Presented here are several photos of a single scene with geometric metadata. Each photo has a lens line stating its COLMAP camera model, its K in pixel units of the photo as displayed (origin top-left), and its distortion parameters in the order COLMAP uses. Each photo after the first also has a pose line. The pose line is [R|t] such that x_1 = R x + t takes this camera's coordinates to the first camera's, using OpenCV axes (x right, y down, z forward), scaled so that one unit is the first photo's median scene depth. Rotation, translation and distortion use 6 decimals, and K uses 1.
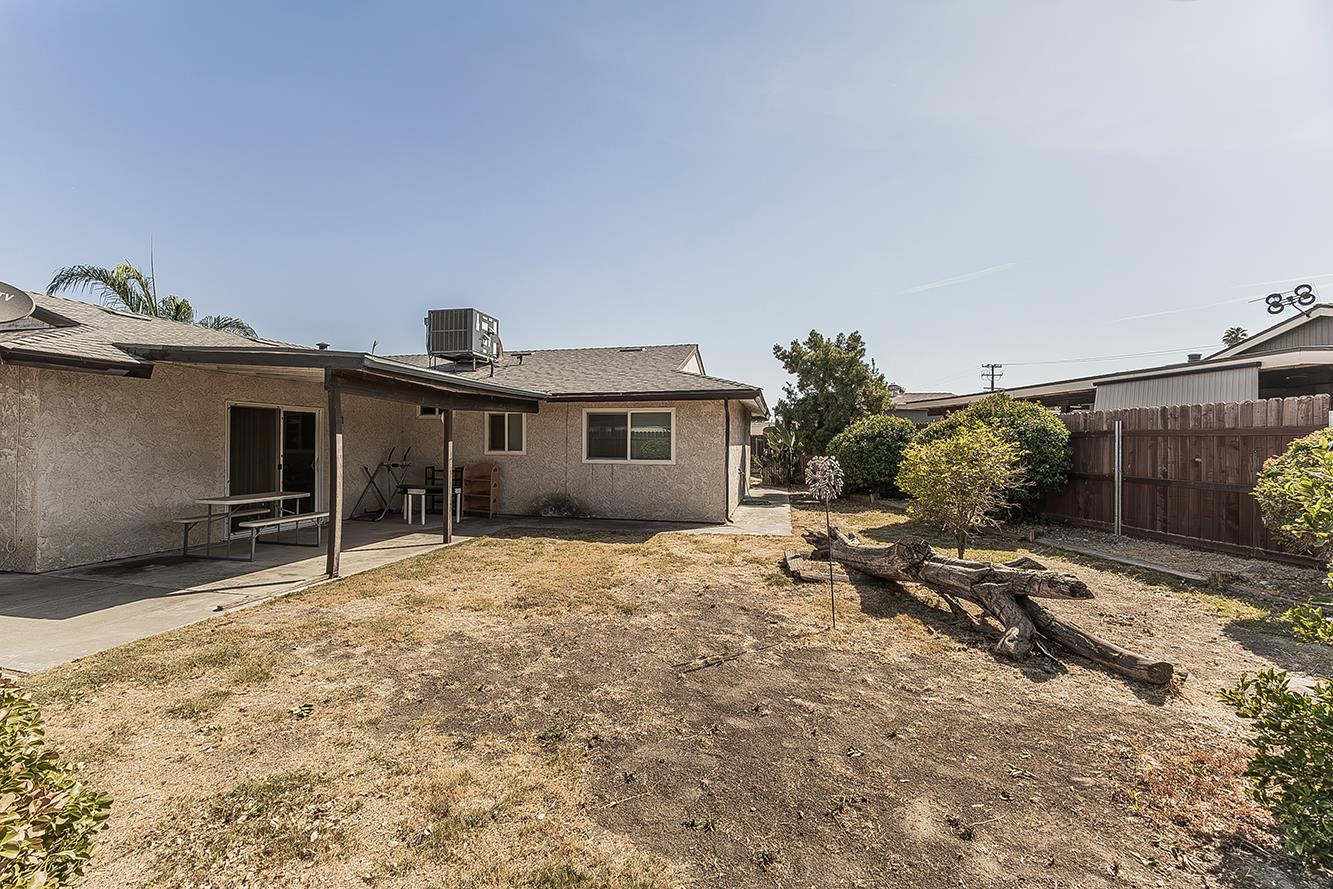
lens RADIAL K [[553.9, 0, 669.0], [0, 553.9, 446.5], [0, 0, 1]] dist [-0.002040, 0.001712]
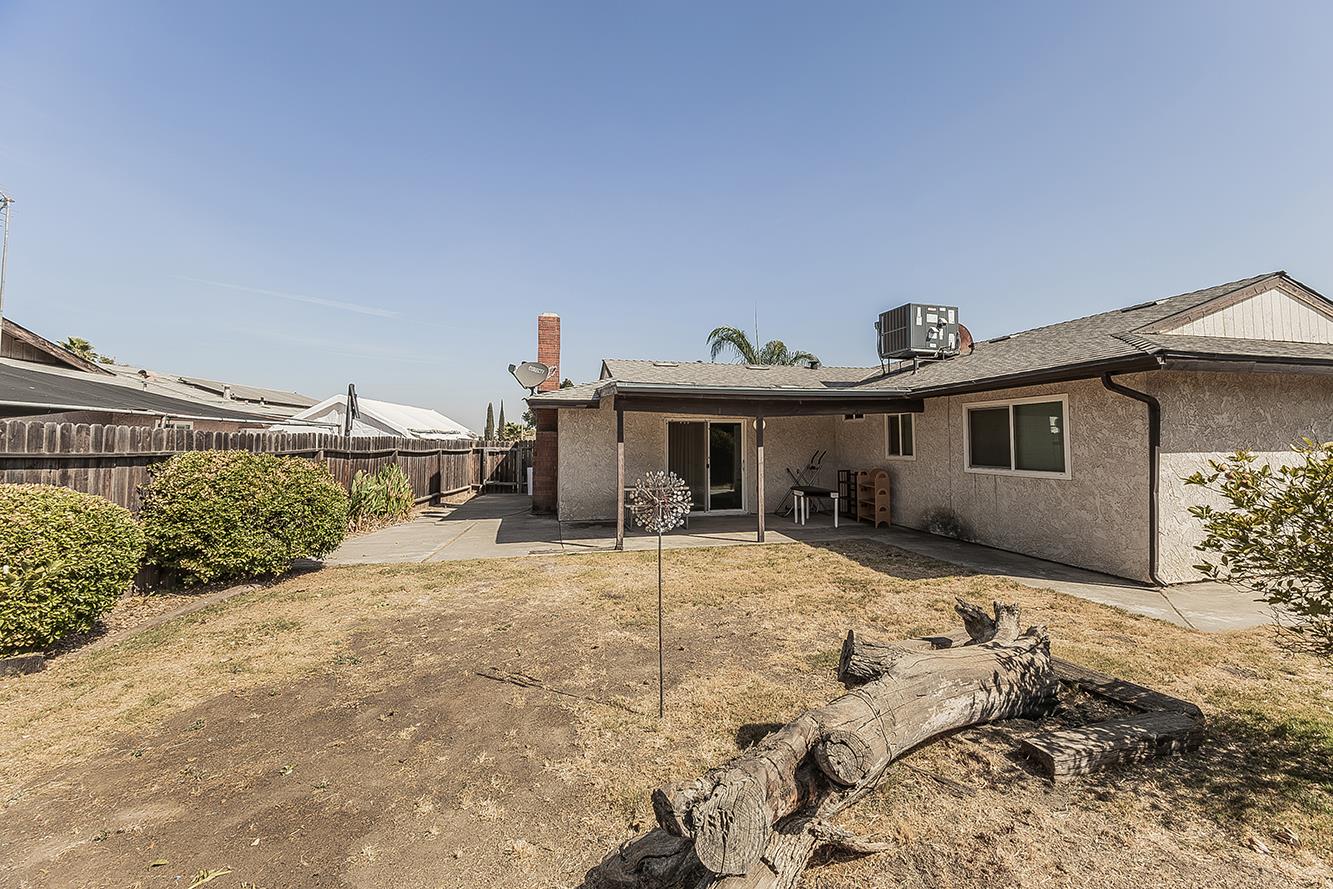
lens RADIAL K [[553.9, 0, 669.9], [0, 553.9, 437.2], [0, 0, 1]] dist [-0.002040, 0.001712]
pose [[0.475022, -0.017891, -0.879792, 0.332631], [-0.000511, 0.999788, -0.020607, -0.003566], [0.879974, 0.010238, 0.474912, 0.244708]]
